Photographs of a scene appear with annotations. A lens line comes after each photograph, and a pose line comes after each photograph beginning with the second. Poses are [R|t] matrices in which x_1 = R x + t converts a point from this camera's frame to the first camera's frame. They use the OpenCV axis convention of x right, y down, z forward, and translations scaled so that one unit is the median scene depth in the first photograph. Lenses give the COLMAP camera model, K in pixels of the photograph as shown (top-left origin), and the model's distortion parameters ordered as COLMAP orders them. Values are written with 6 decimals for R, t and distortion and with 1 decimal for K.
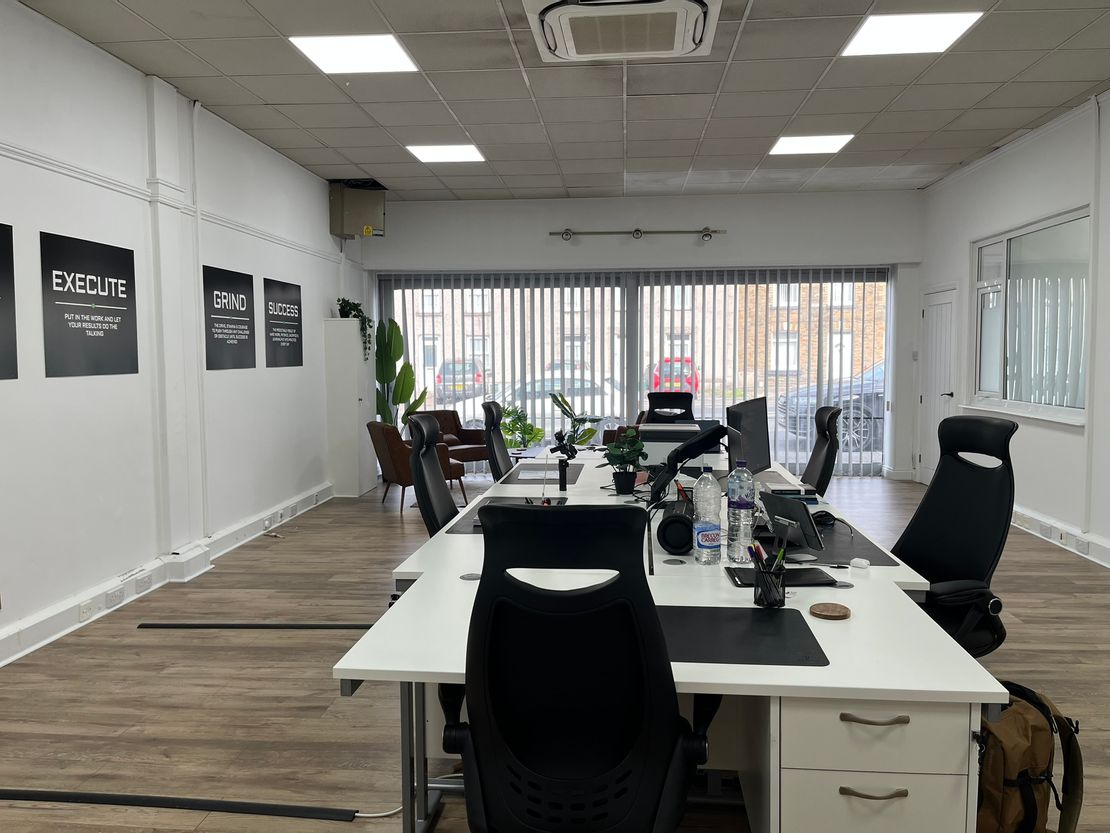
lens RADIAL K [[840.8, 0, 556.3], [0, 840.8, 408.3], [0, 0, 1]] dist [0.065936, -0.098140]
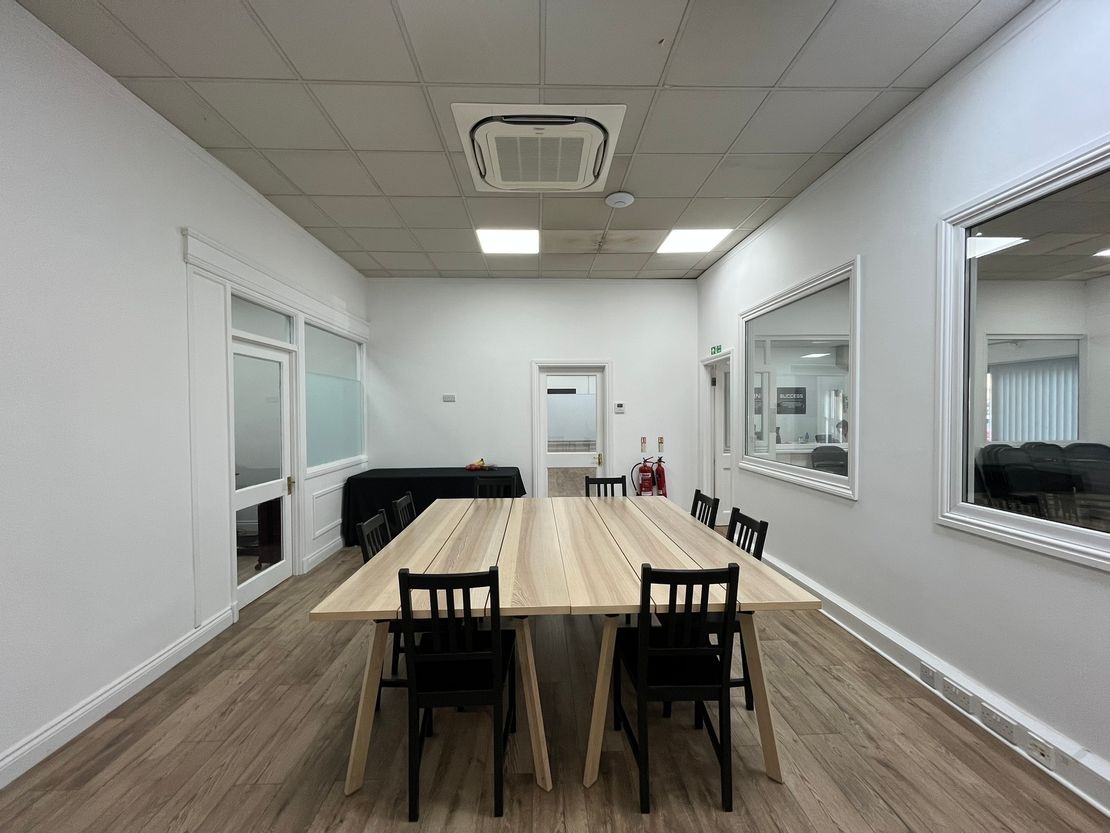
lens RADIAL K [[447.8, 0, 551.1], [0, 447.8, 415.4], [0, 0, 1]] dist [-0.008825, 0.000921]
pose [[0.993056, 0.001701, 0.117627, 0.019063], [0.004645, 0.998549, -0.053652, -0.028932], [-0.117547, 0.053826, 0.991607, 0.353897]]
